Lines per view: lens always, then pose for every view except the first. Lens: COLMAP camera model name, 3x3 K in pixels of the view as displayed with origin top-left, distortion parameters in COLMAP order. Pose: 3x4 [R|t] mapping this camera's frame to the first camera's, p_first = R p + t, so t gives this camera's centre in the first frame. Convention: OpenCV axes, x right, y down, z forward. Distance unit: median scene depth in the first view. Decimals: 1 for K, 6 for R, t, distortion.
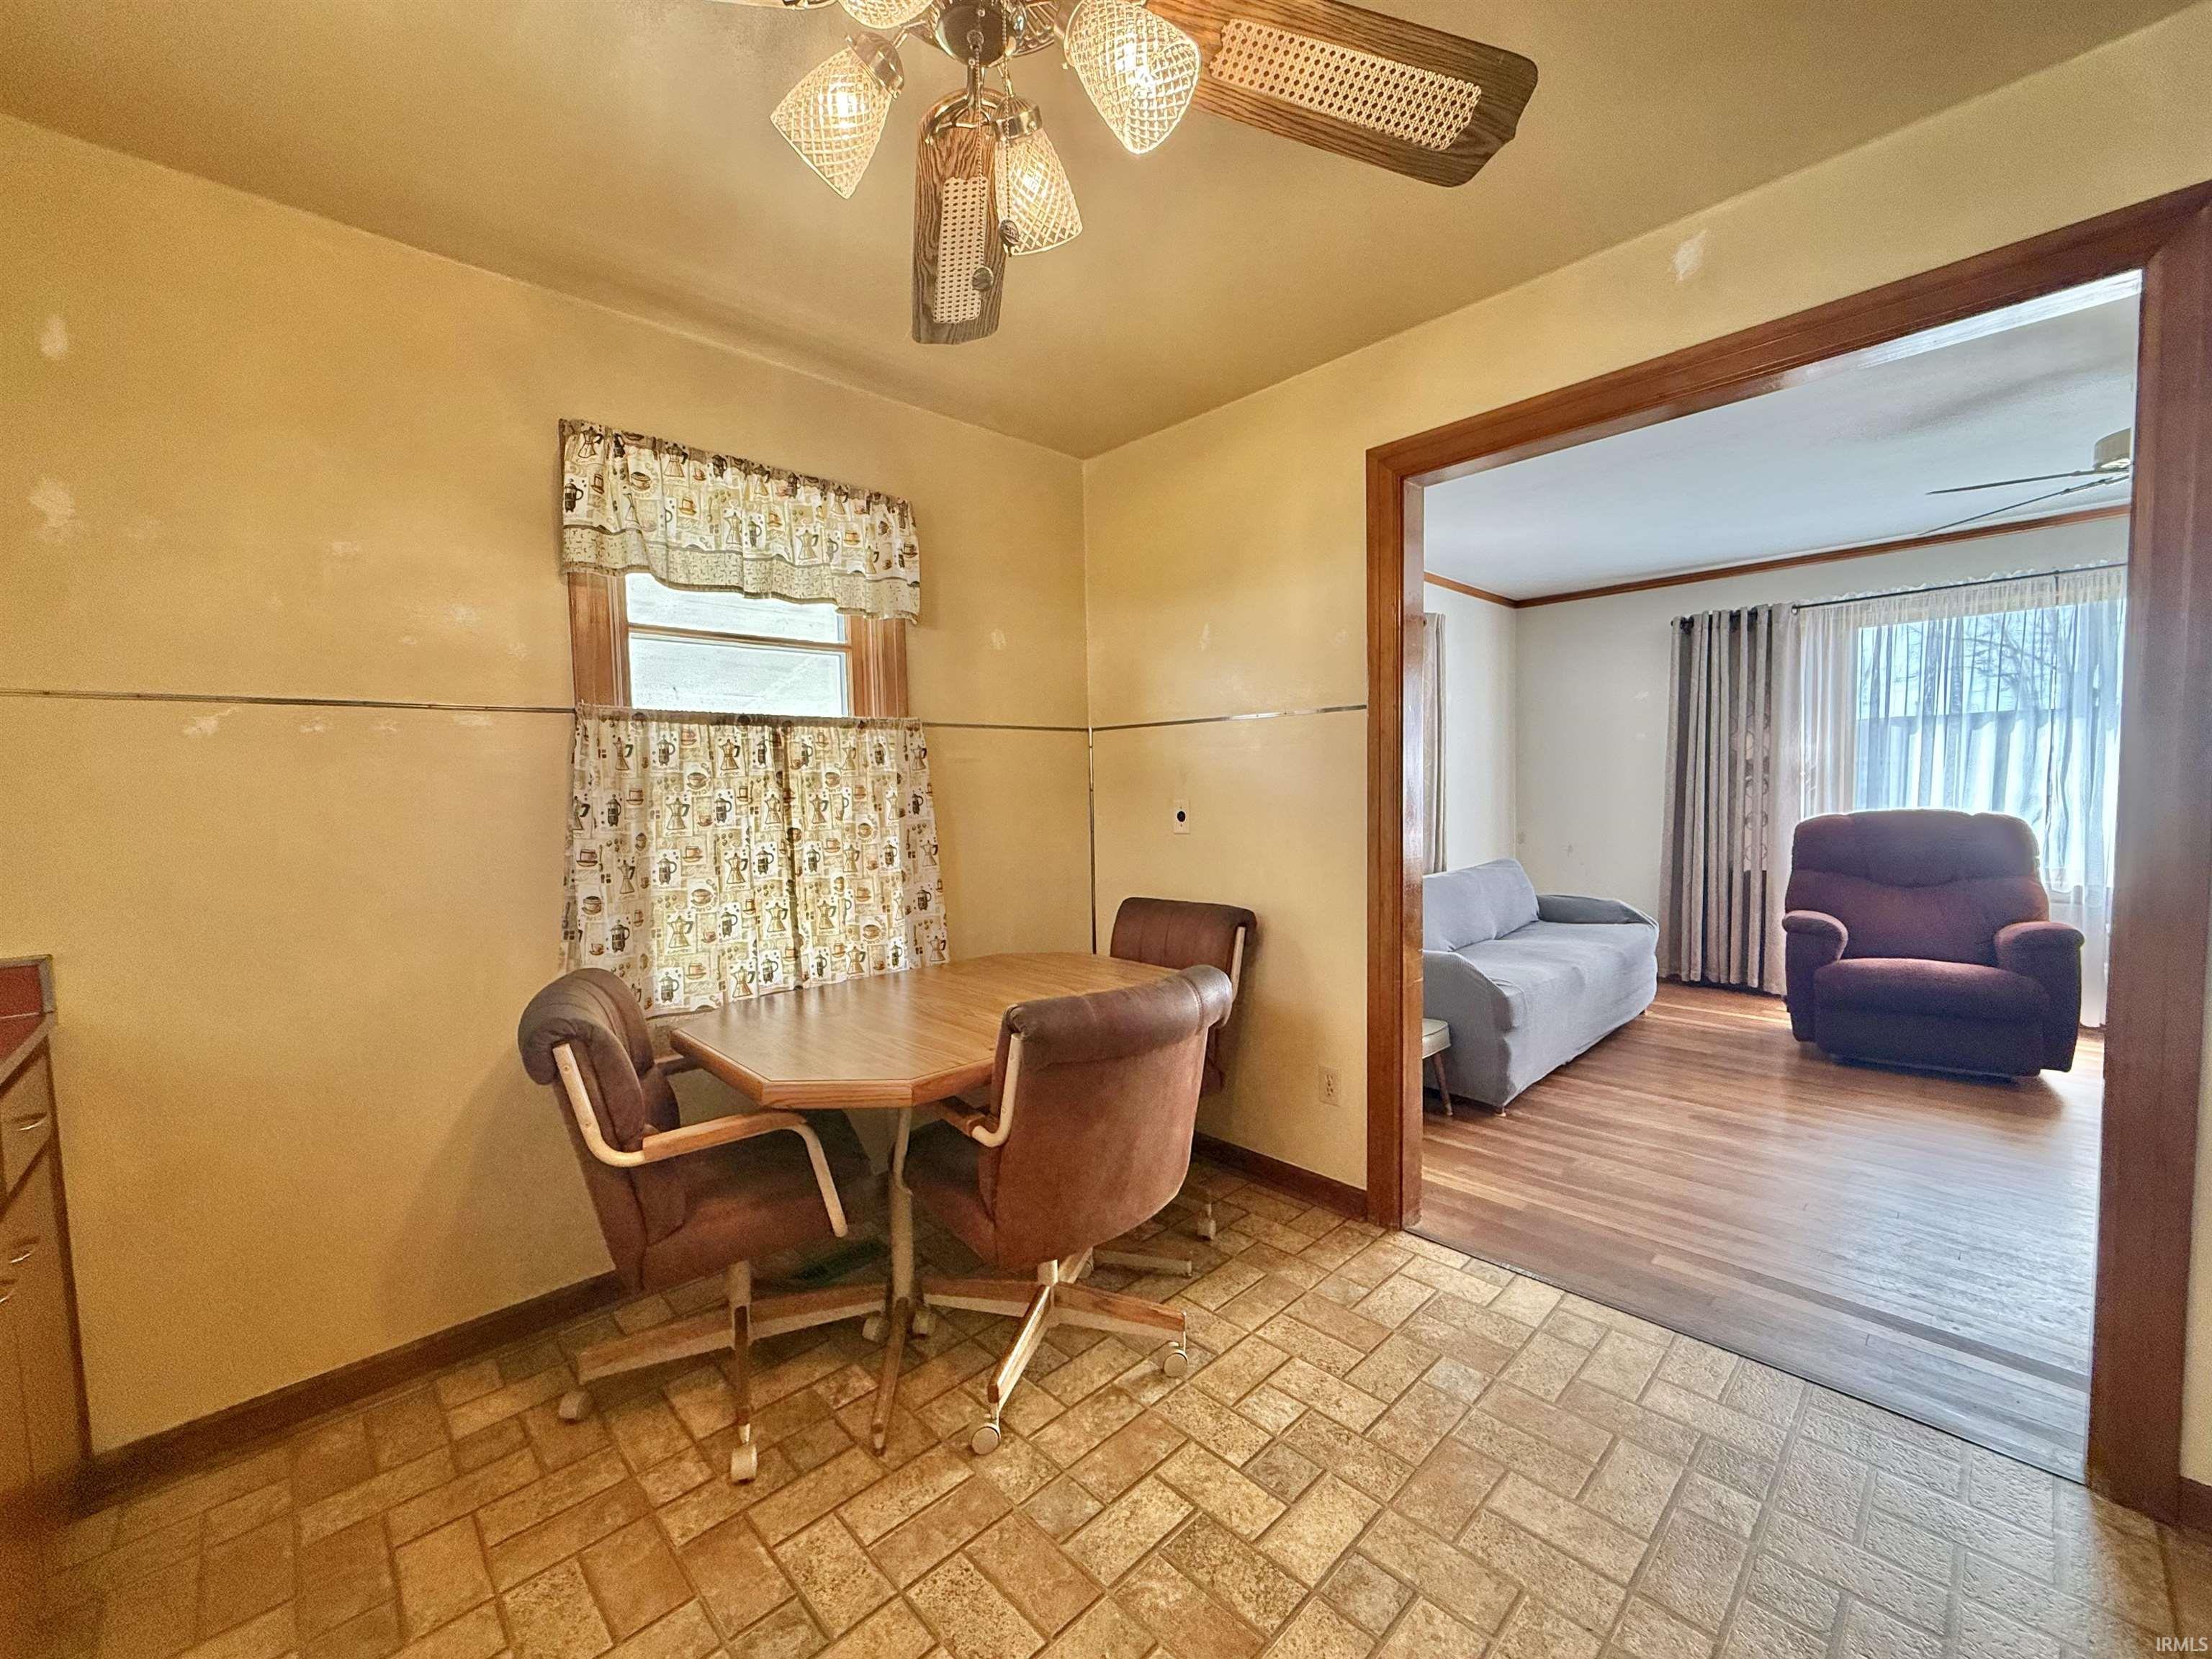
lens RADIAL K [[879.0, 0, 1099.0], [0, 879.0, 833.6], [0, 0, 1]] dist [-0.001146, 0.000321]
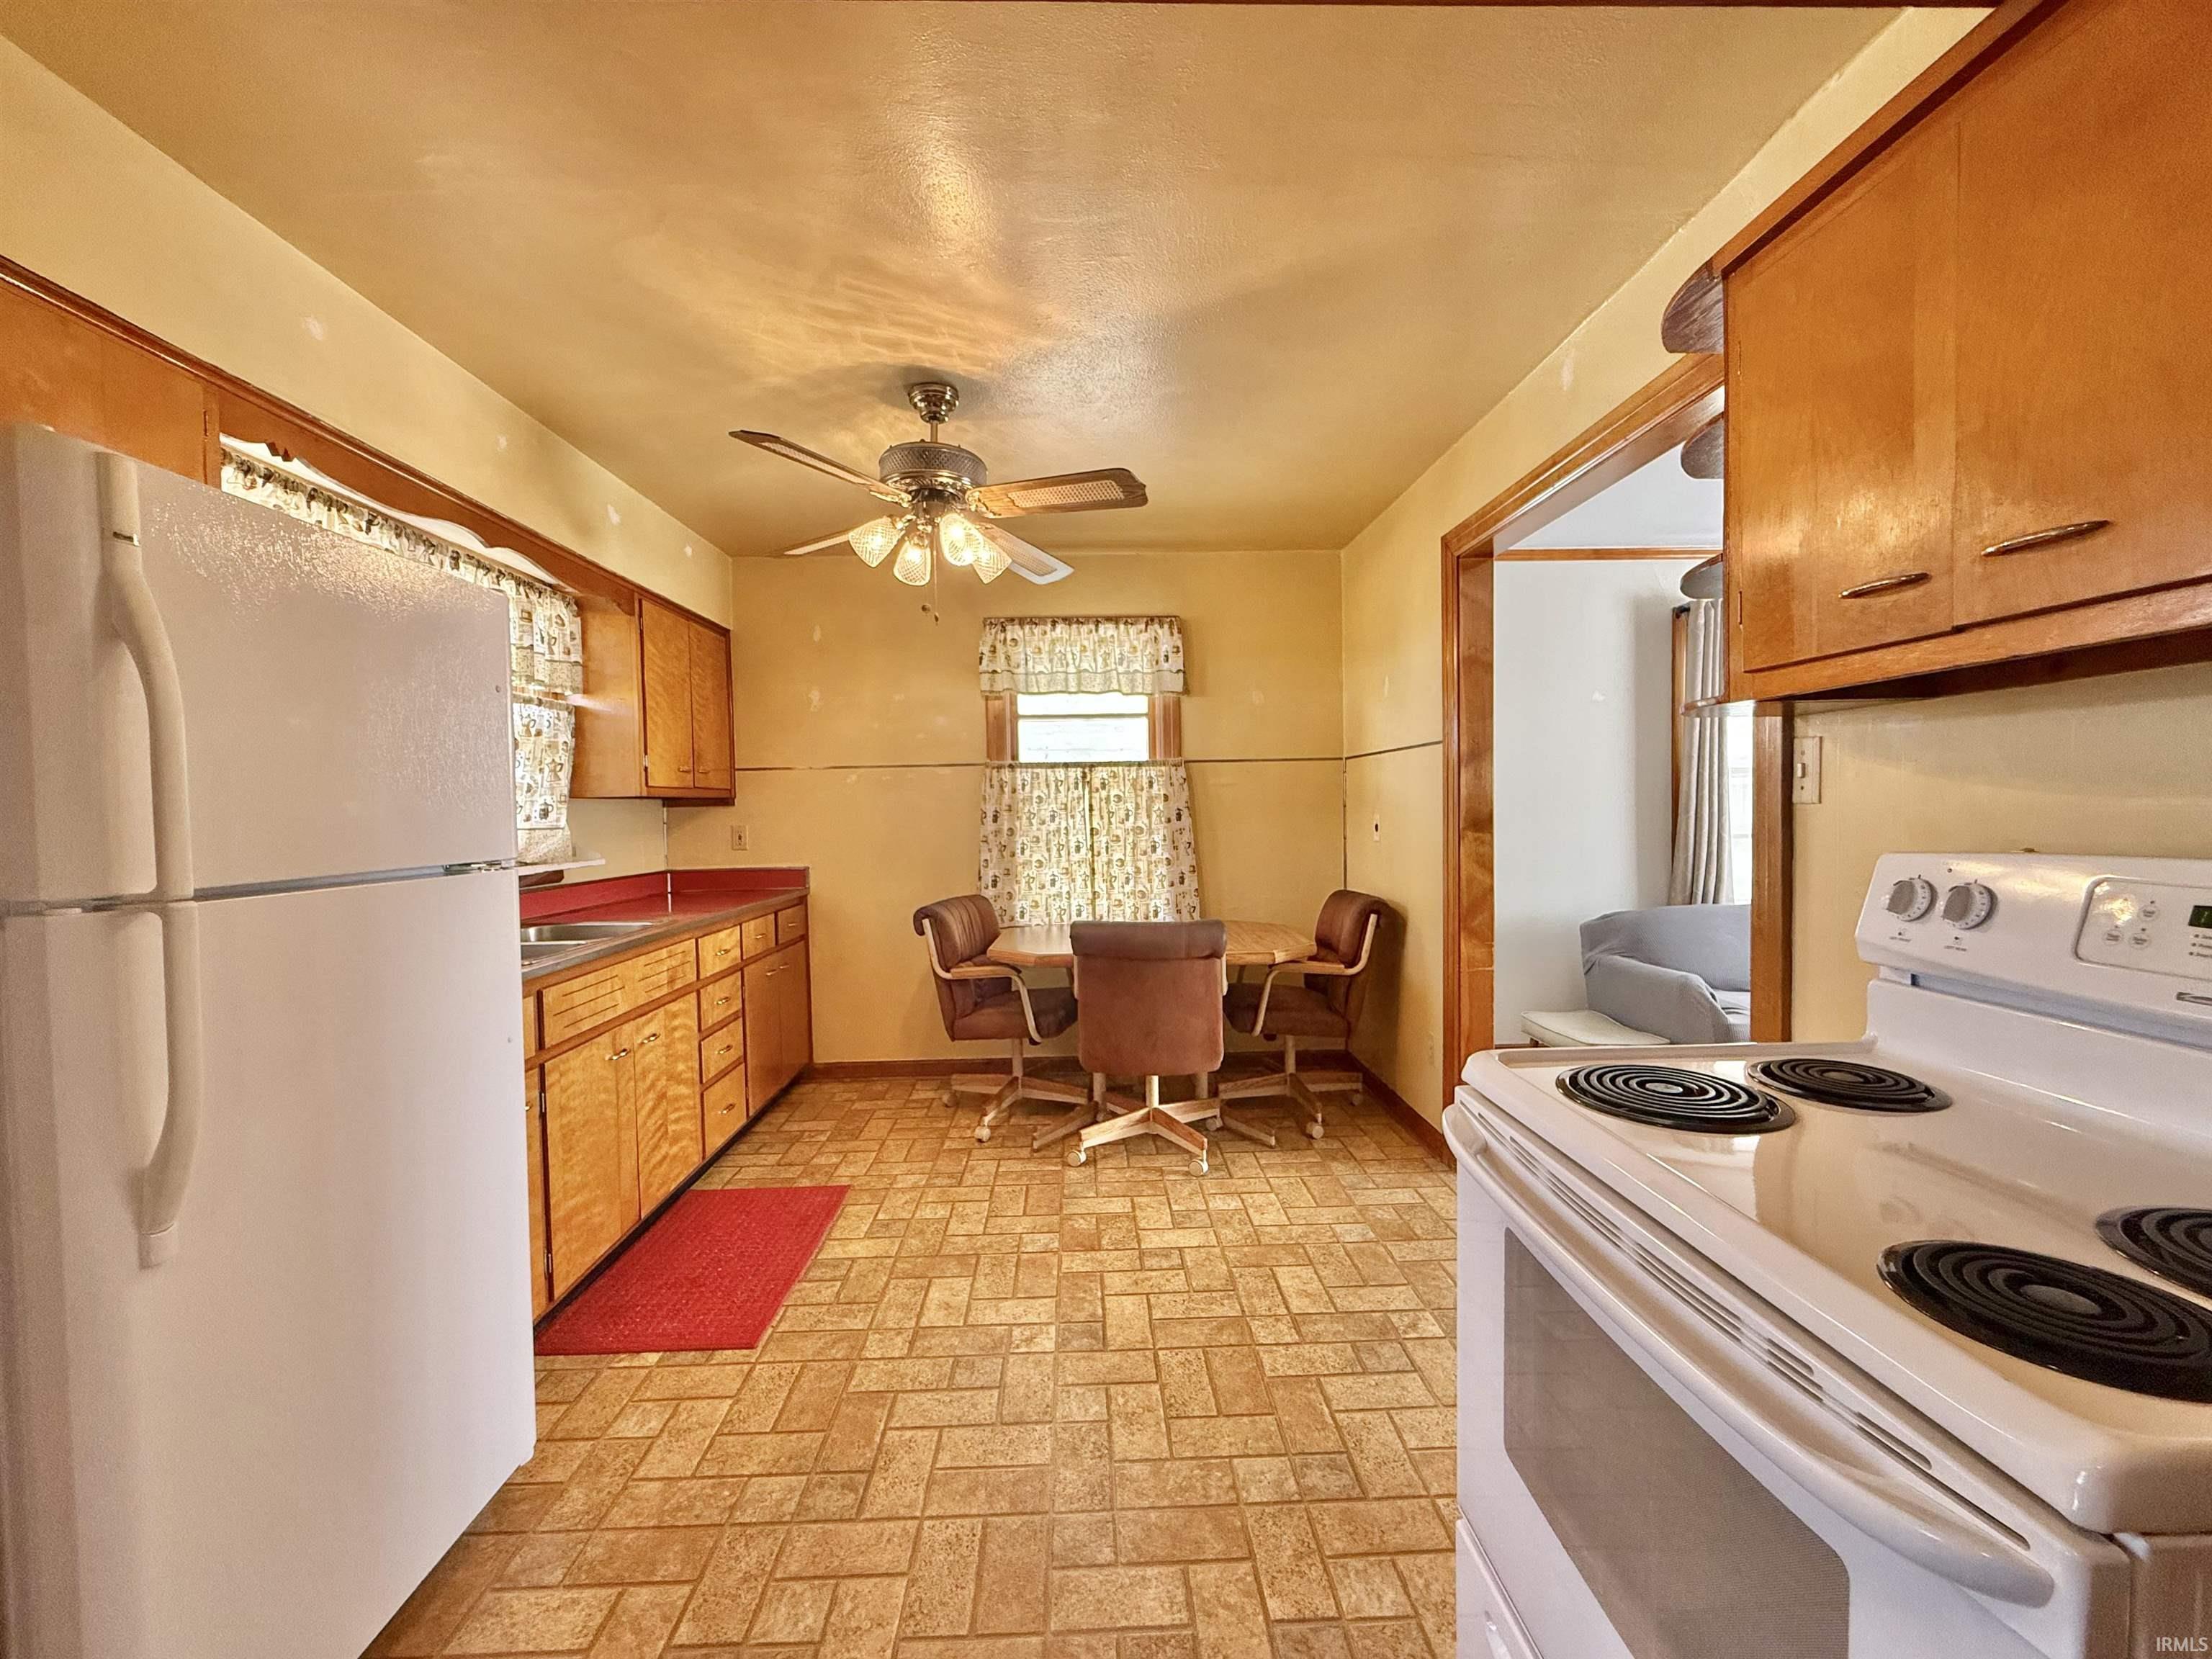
lens RADIAL K [[879.0, 0, 1099.0], [0, 879.0, 833.6], [0, 0, 1]] dist [-0.001146, 0.000321]
pose [[0.742941, 0.029378, -0.668712, 0.822732], [-0.036246, 0.999336, 0.003633, -0.001509], [0.668375, 0.021539, 0.743513, -0.258367]]
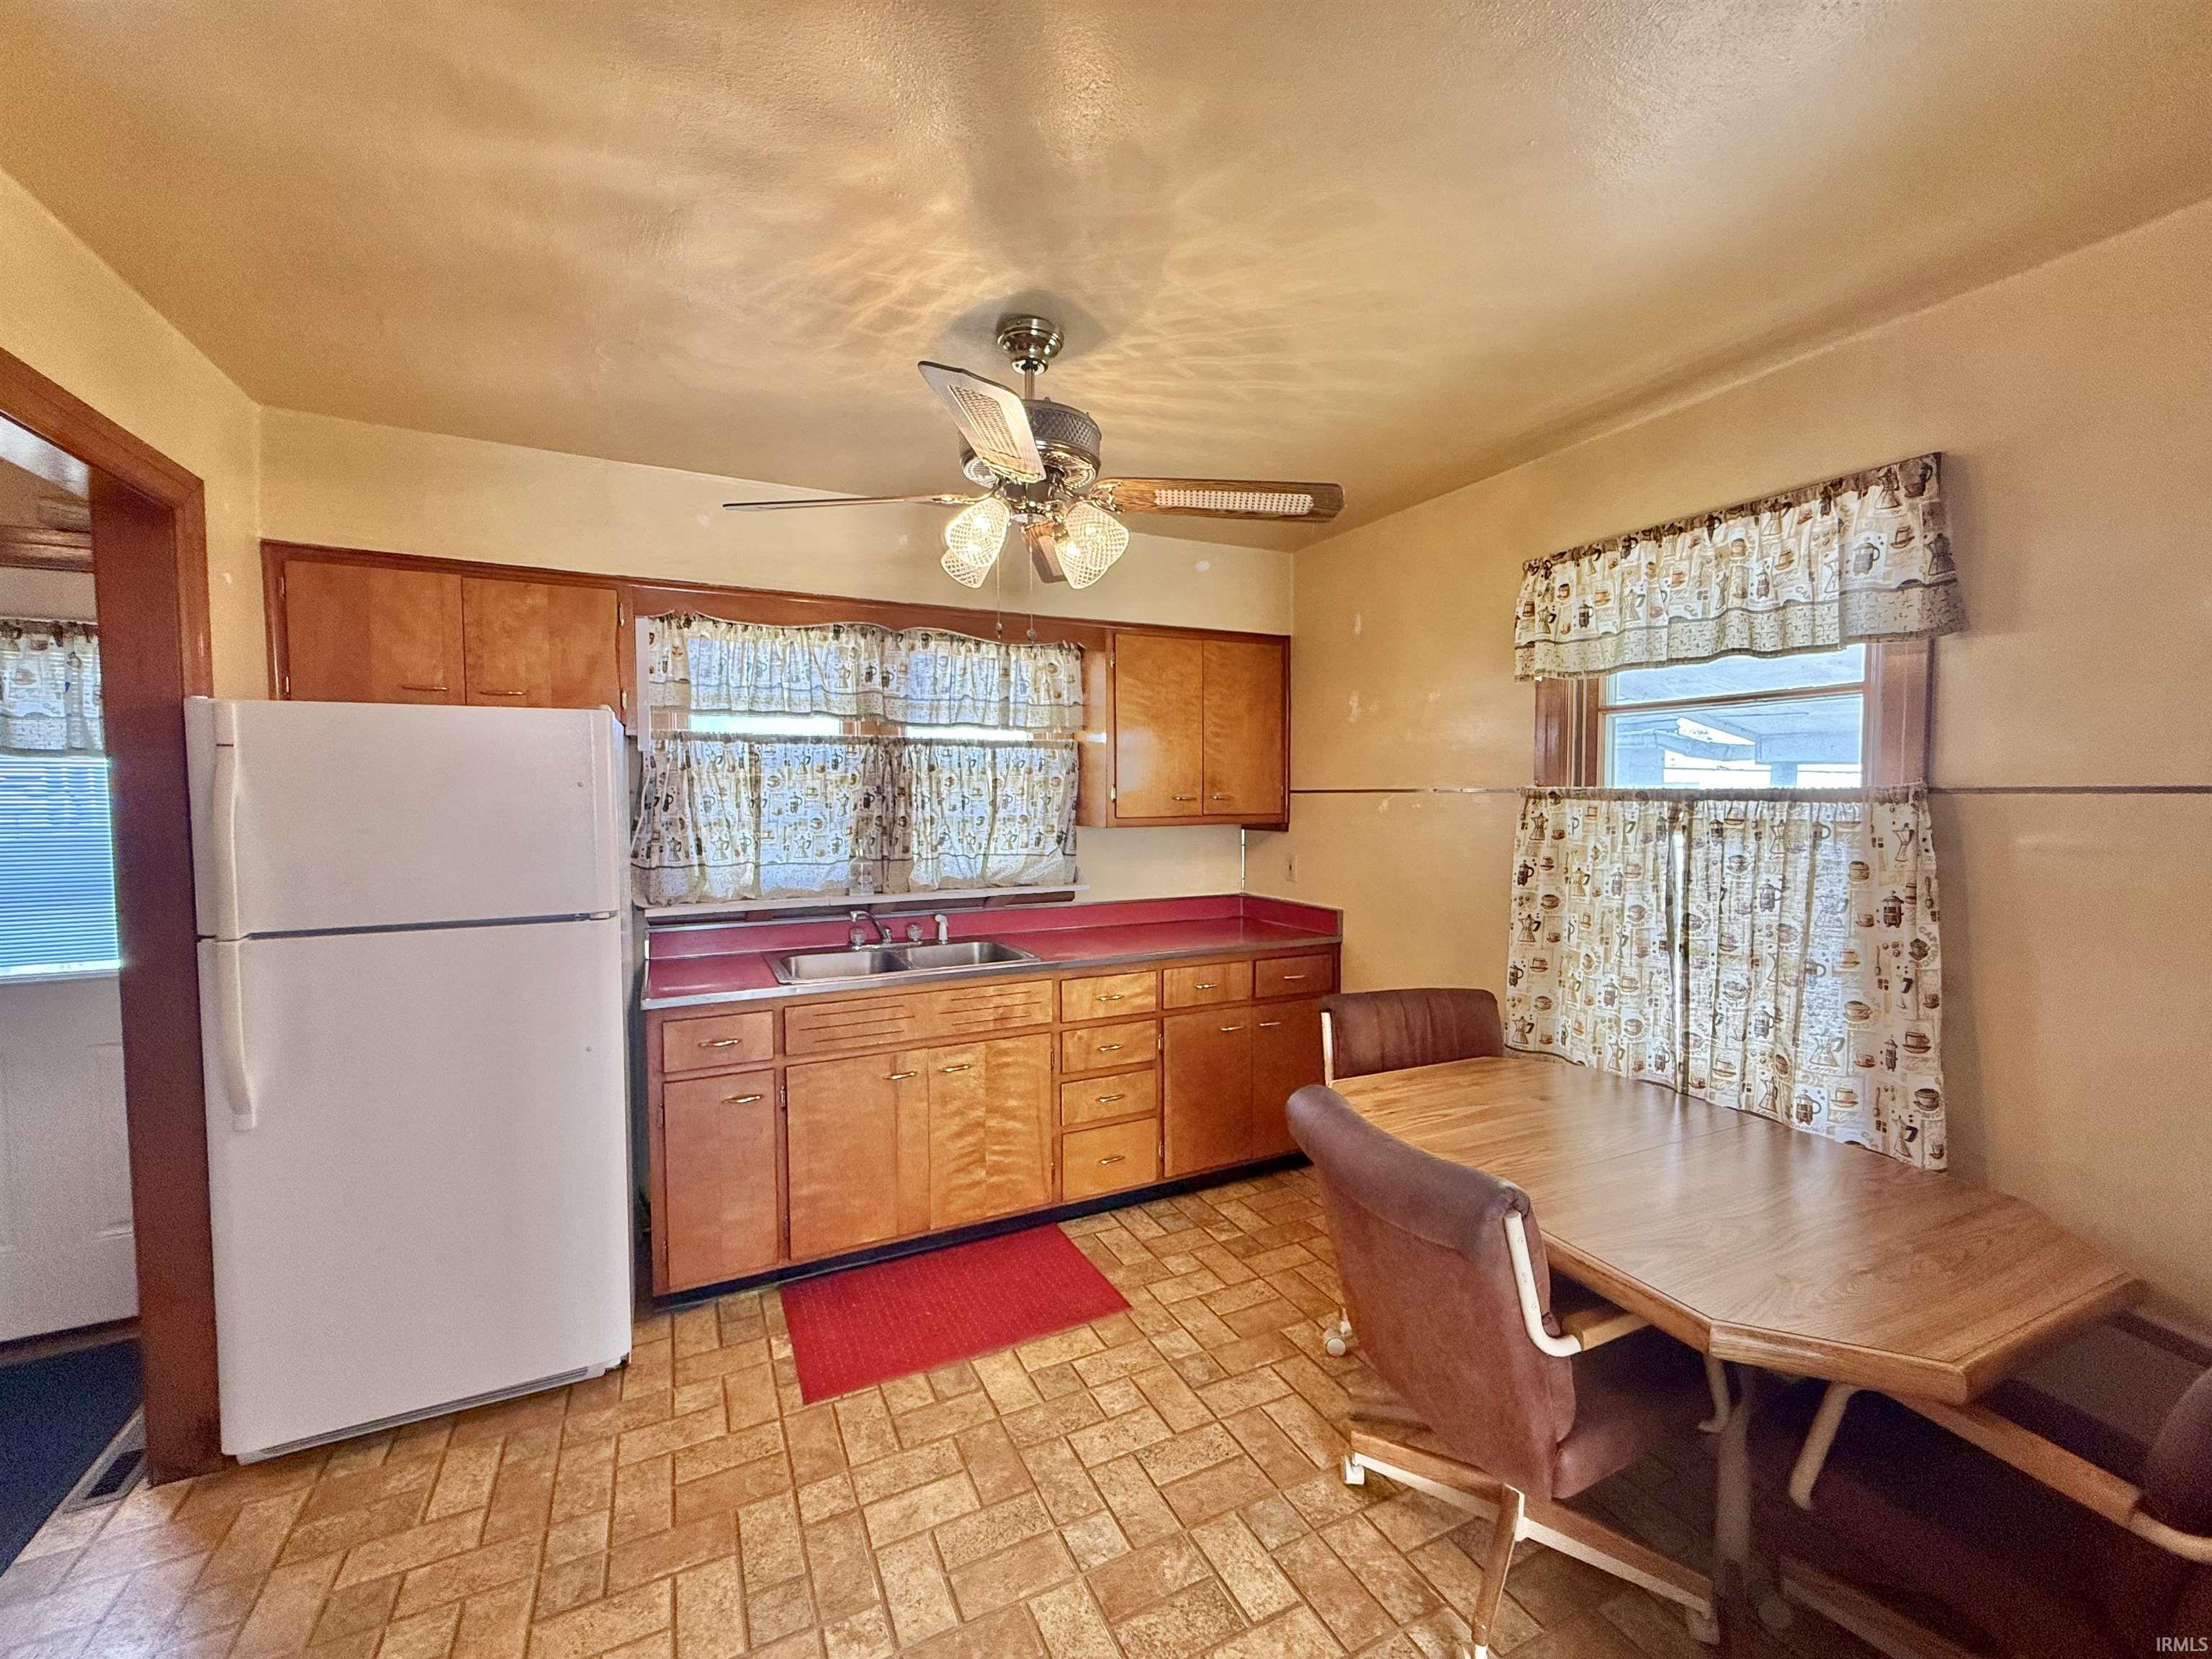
lens RADIAL K [[879.0, 0, 1099.0], [0, 879.0, 833.6], [0, 0, 1]] dist [-0.001146, 0.000321]
pose [[-0.303205, 0.070943, -0.950281, 0.711320], [-0.042588, 0.995220, 0.087886, -0.147140], [0.951973, 0.067118, -0.298734, 0.718029]]
